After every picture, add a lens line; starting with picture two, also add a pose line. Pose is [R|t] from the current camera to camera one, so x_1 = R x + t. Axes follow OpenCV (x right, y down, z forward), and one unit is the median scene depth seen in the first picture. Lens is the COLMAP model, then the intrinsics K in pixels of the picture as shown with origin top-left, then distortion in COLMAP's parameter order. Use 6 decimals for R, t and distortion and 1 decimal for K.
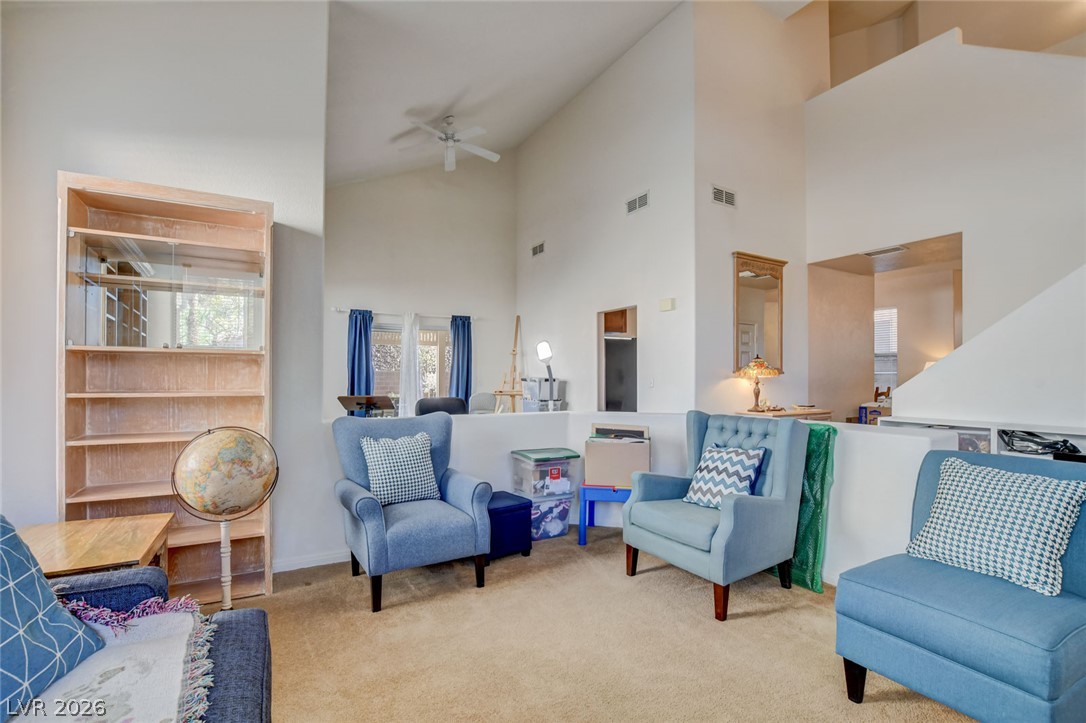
lens RADIAL K [[481.0, 0, 551.0], [0, 481.0, 378.4], [0, 0, 1]] dist [-0.032305, 0.005870]
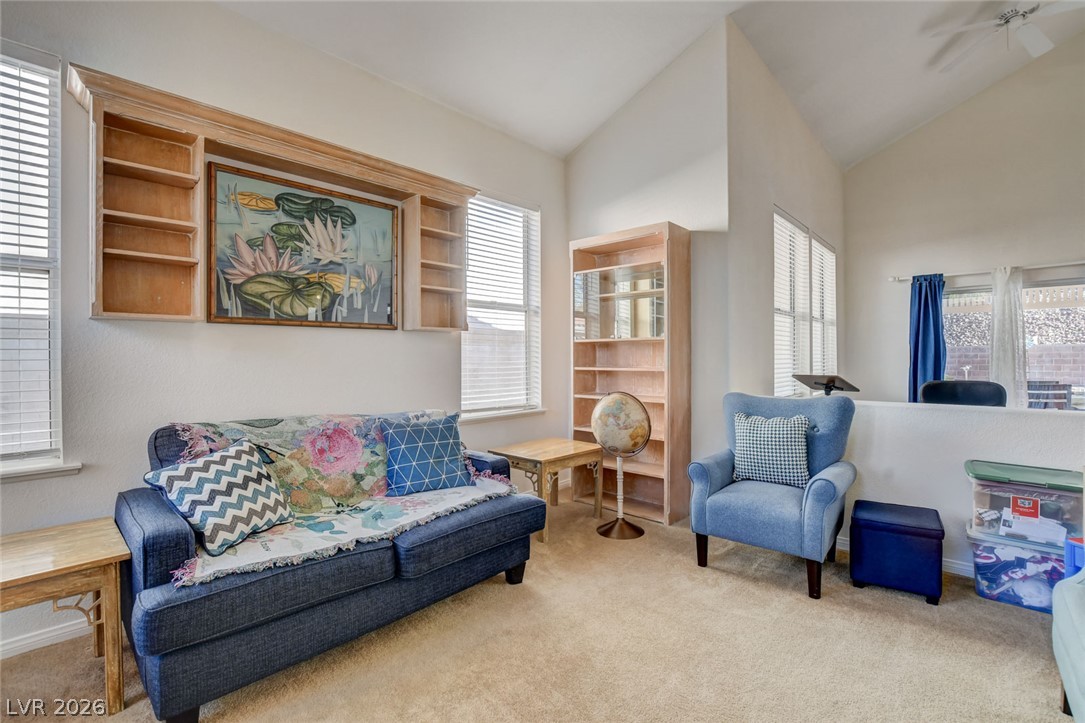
lens RADIAL K [[480.6, 0, 541.5], [0, 480.6, 359.0], [0, 0, 1]] dist [-0.032305, 0.005870]
pose [[0.299559, -0.001344, -0.954077, 0.449900], [0.006687, 0.999977, 0.000691, -0.000372], [0.954054, -0.006587, 0.299561, 0.237154]]
